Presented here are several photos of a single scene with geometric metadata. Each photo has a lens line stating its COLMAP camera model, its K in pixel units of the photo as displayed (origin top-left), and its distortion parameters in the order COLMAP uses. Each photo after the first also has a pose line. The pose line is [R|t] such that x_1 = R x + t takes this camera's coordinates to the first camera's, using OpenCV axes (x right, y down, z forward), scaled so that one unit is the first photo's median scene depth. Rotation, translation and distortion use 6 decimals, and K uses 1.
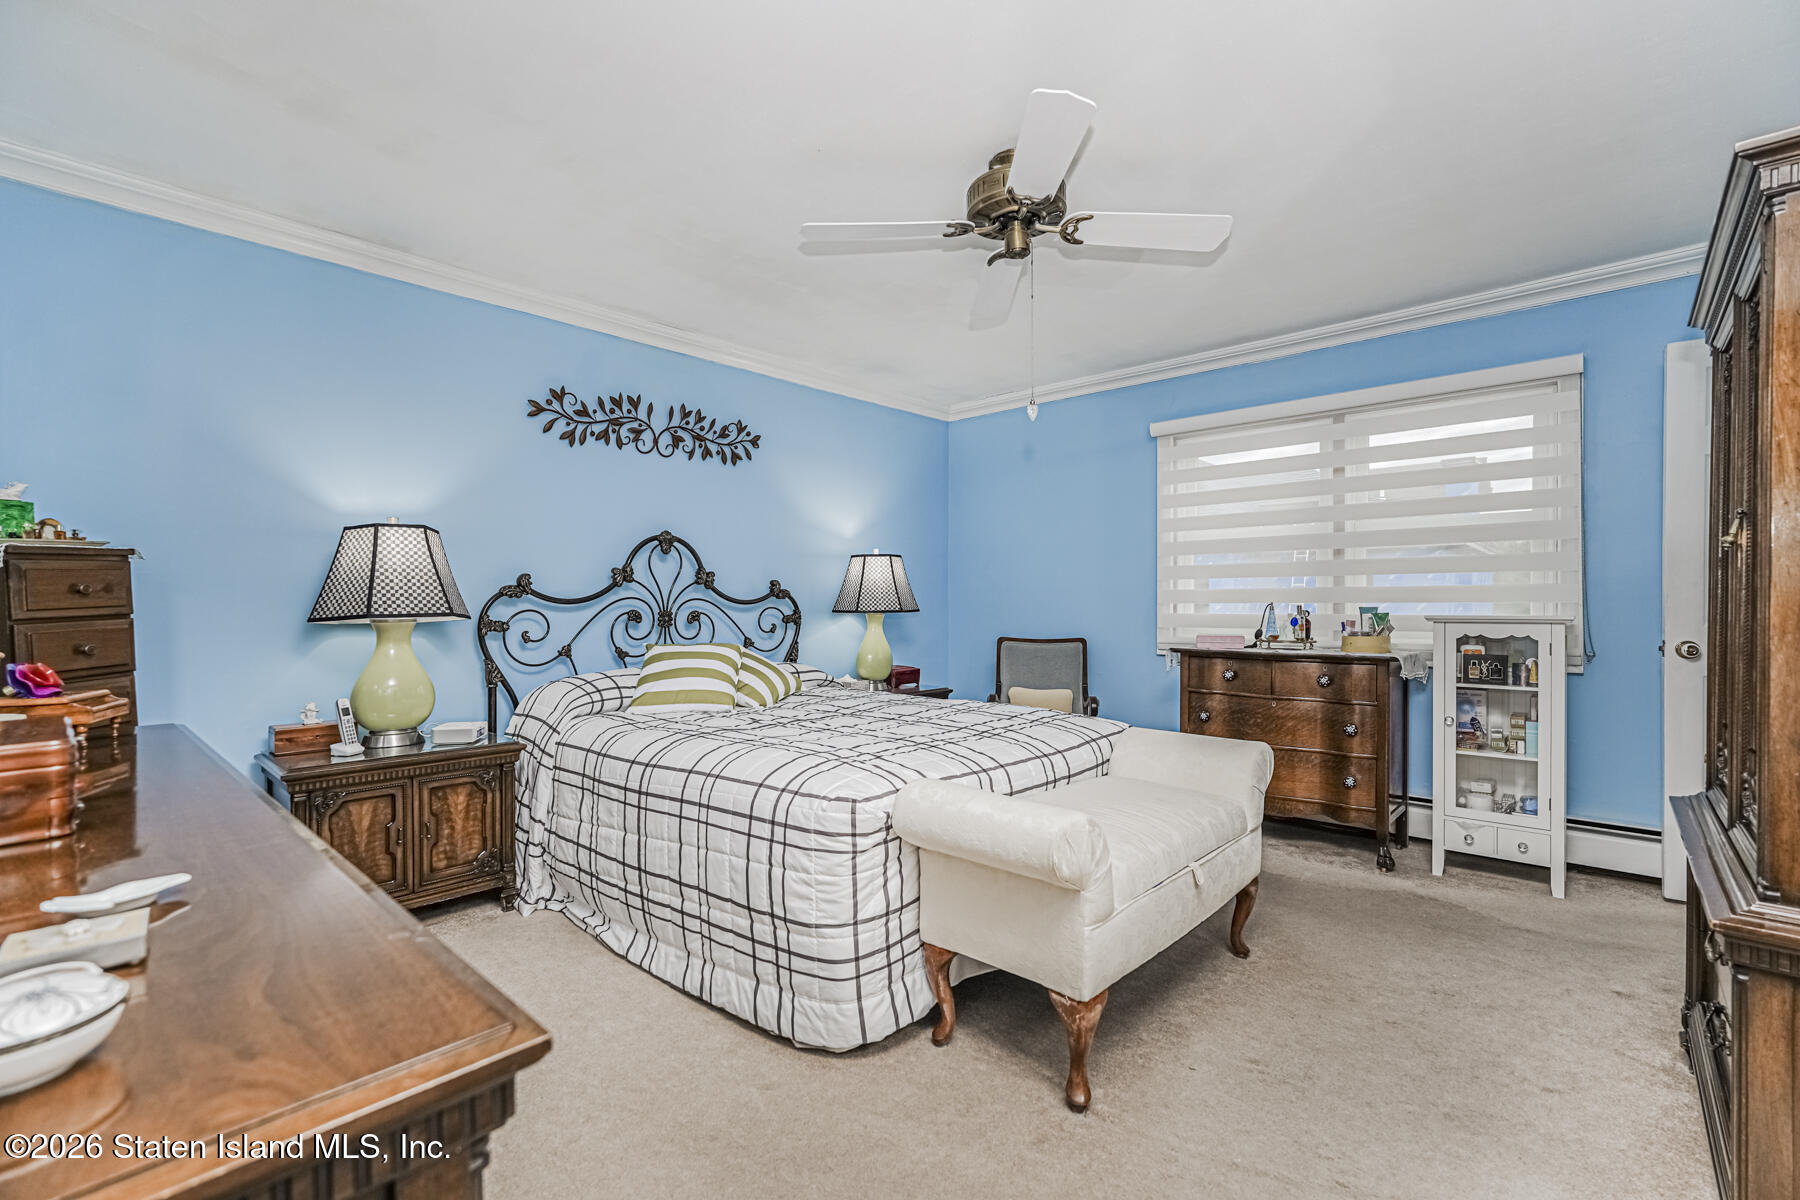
lens RADIAL K [[792.6, 0, 916.3], [0, 792.6, 610.9], [0, 0, 1]] dist [-0.010396, 0.006439]
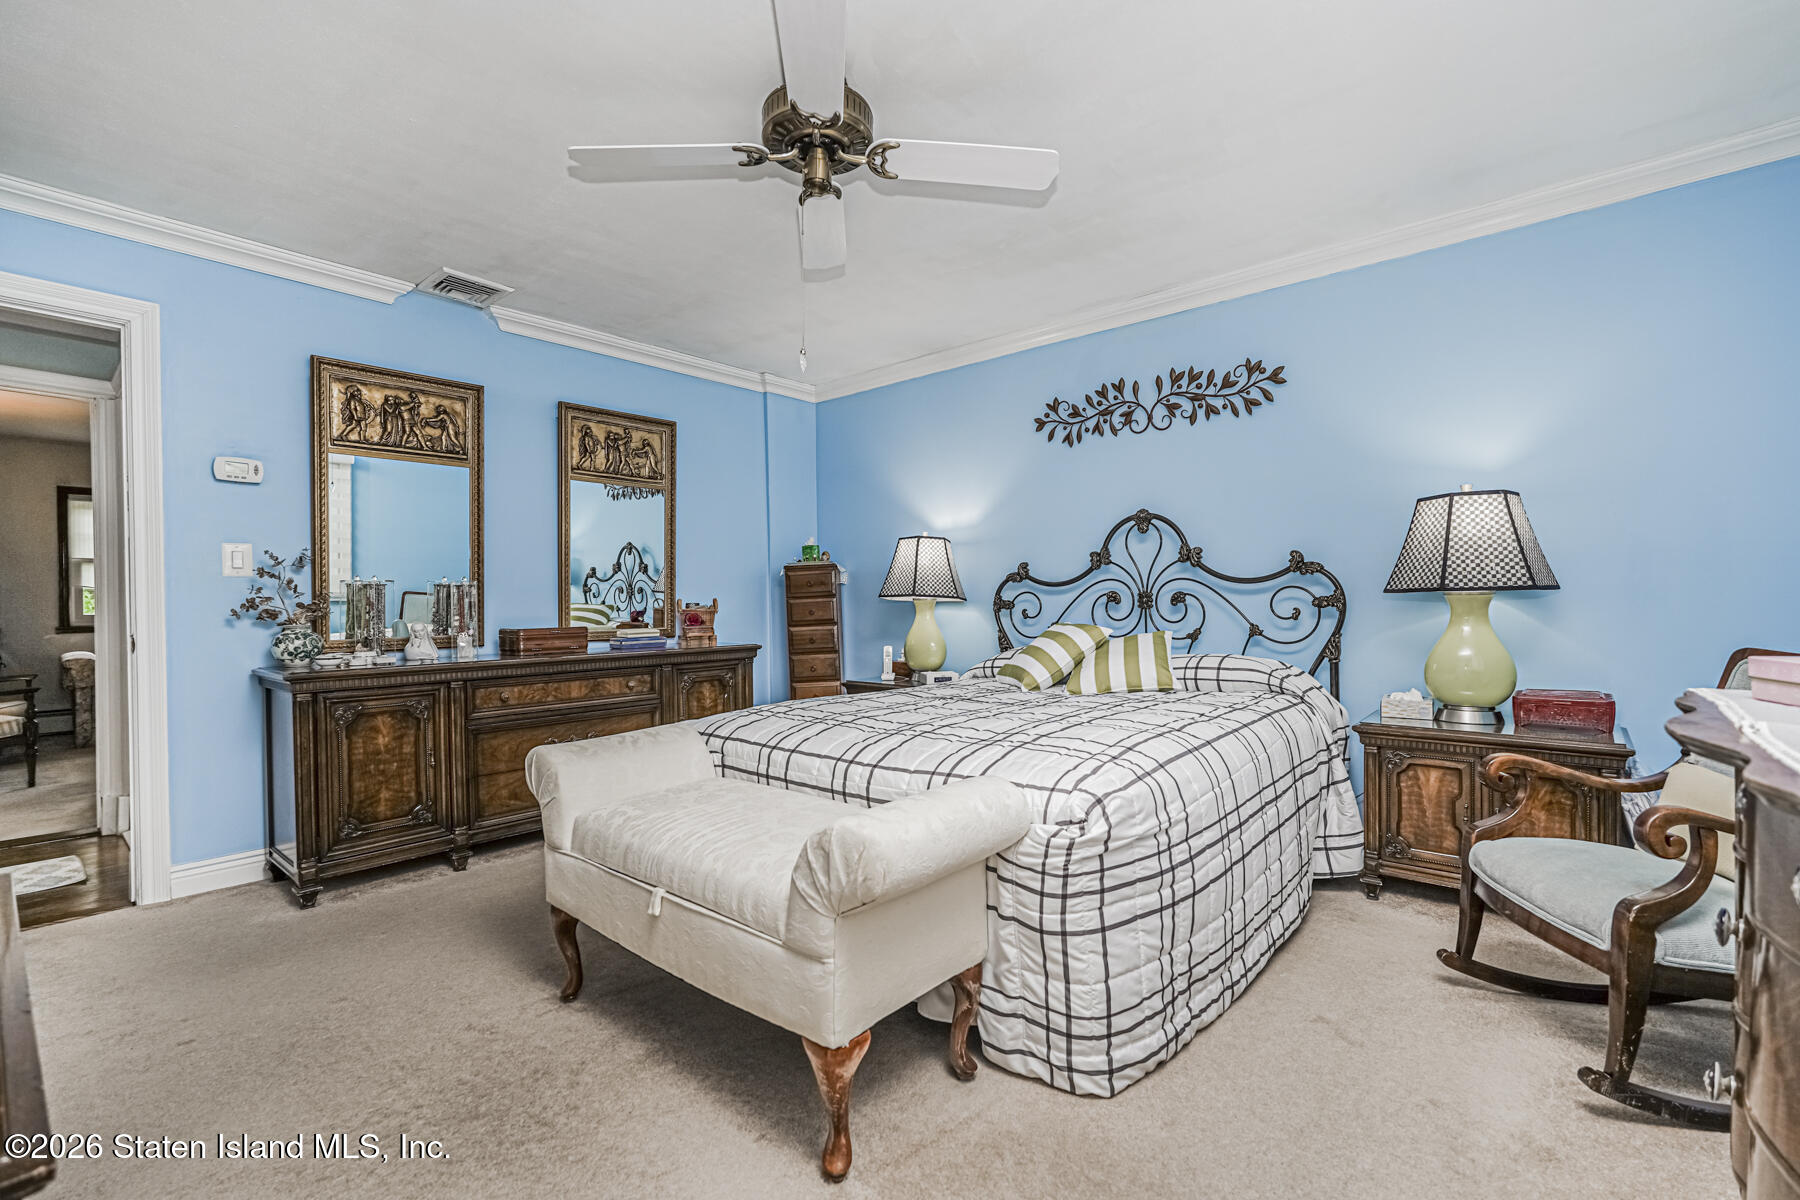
lens RADIAL K [[792.6, 0, 916.1], [0, 792.6, 593.9], [0, 0, 1]] dist [-0.010396, 0.006439]
pose [[0.036417, 0.012164, -0.999263, 0.622110], [0.013369, 0.999831, 0.012658, -0.013225], [0.999247, -0.013820, 0.036248, 0.662931]]
